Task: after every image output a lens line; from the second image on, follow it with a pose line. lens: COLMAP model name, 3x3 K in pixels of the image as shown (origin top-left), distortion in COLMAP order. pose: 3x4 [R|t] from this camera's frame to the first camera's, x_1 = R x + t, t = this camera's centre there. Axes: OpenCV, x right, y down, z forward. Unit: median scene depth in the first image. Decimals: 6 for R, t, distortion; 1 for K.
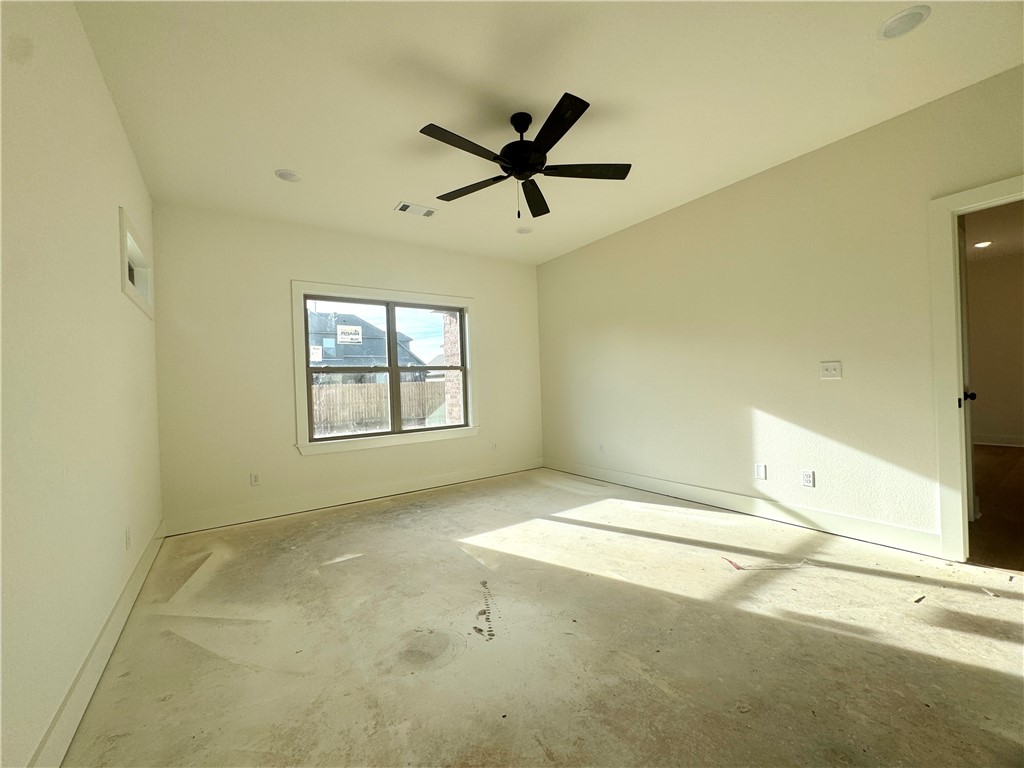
lens RADIAL K [[408.7, 0, 512.6], [0, 408.7, 385.7], [0, 0, 1]] dist [-0.002633, -0.000062]
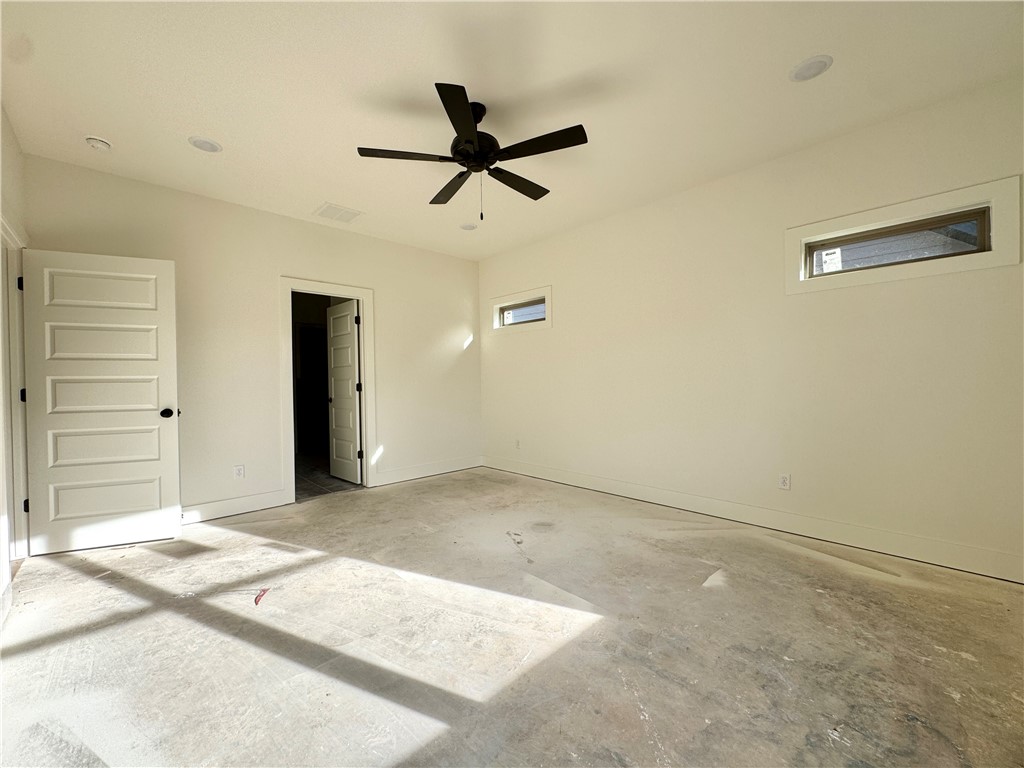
lens RADIAL K [[408.7, 0, 512.6], [0, 408.7, 385.7], [0, 0, 1]] dist [-0.002633, -0.000062]
pose [[-0.986426, 0.051732, -0.155845, 0.106233], [0.049532, 0.998611, 0.017966, -0.007674], [0.156558, 0.010003, -0.987618, 1.791967]]
